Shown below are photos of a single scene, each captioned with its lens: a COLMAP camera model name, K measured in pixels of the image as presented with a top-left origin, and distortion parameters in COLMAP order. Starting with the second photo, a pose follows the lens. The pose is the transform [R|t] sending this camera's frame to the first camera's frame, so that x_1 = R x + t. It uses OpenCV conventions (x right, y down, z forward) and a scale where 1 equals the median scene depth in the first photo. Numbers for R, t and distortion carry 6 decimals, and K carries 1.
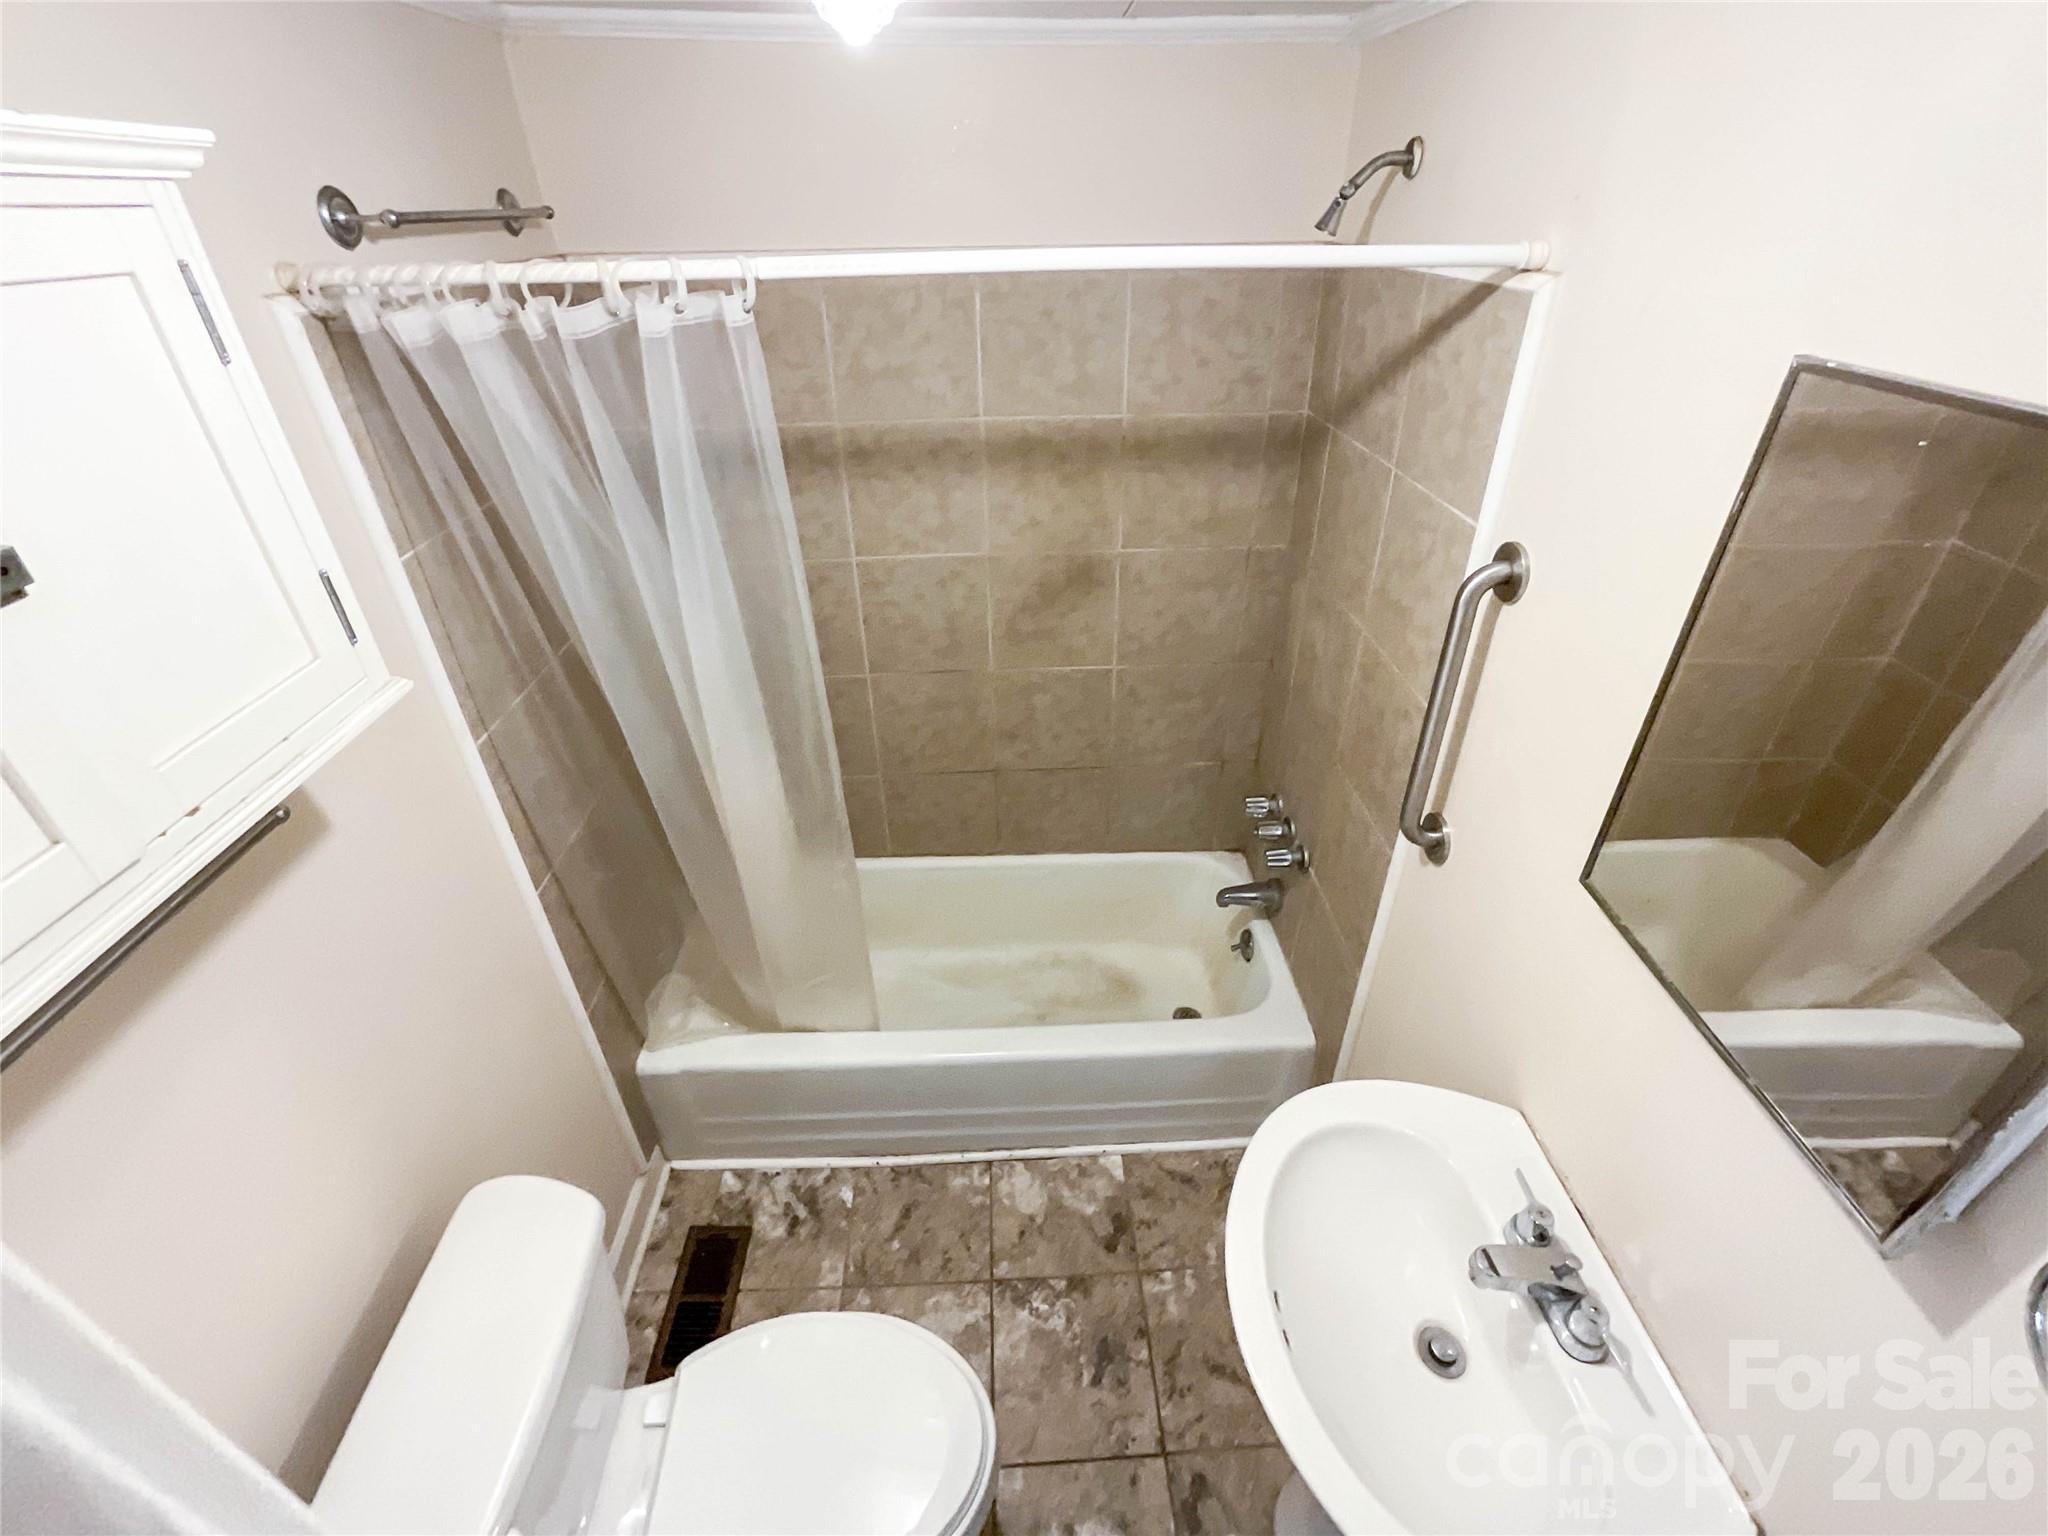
lens RADIAL K [[877.7, 0, 1022.5], [0, 877.7, 685.5], [0, 0, 1]] dist [-0.025644, 0.006360]
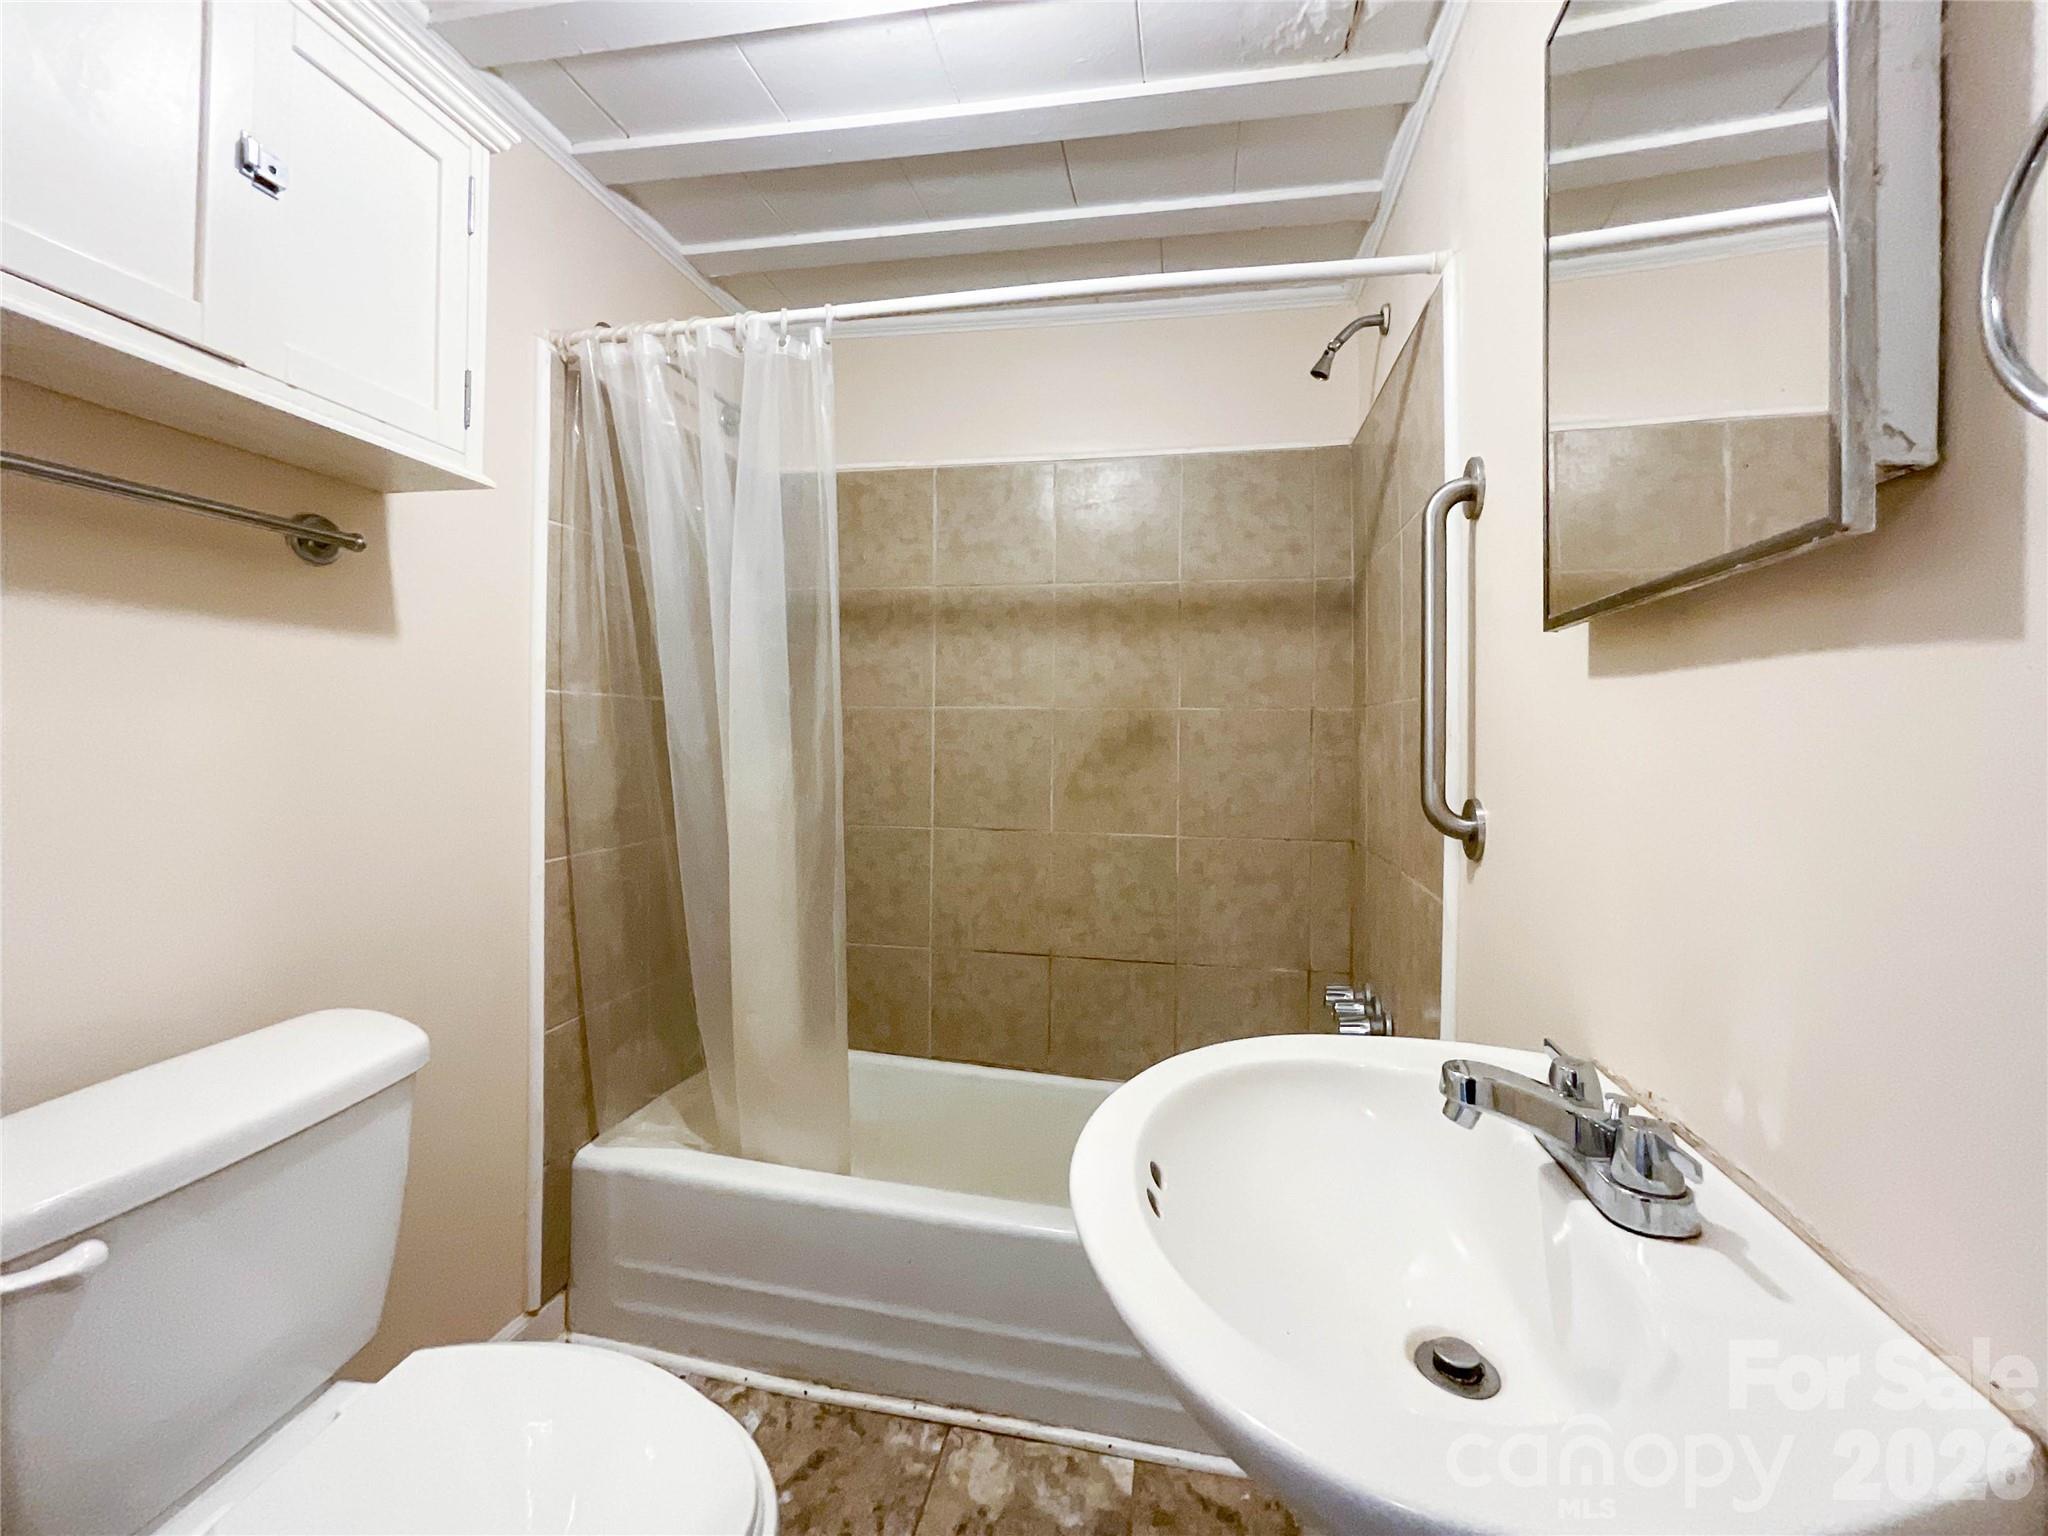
lens RADIAL K [[851.7, 0, 1030.6], [0, 851.7, 725.0], [0, 0, 1]] dist [-0.043885, 0.015455]
pose [[0.971189, 0.021098, -0.237375, 0.182089], [-0.140800, 0.854432, -0.500121, 0.395758], [0.192269, 0.519135, 0.832785, 0.147554]]
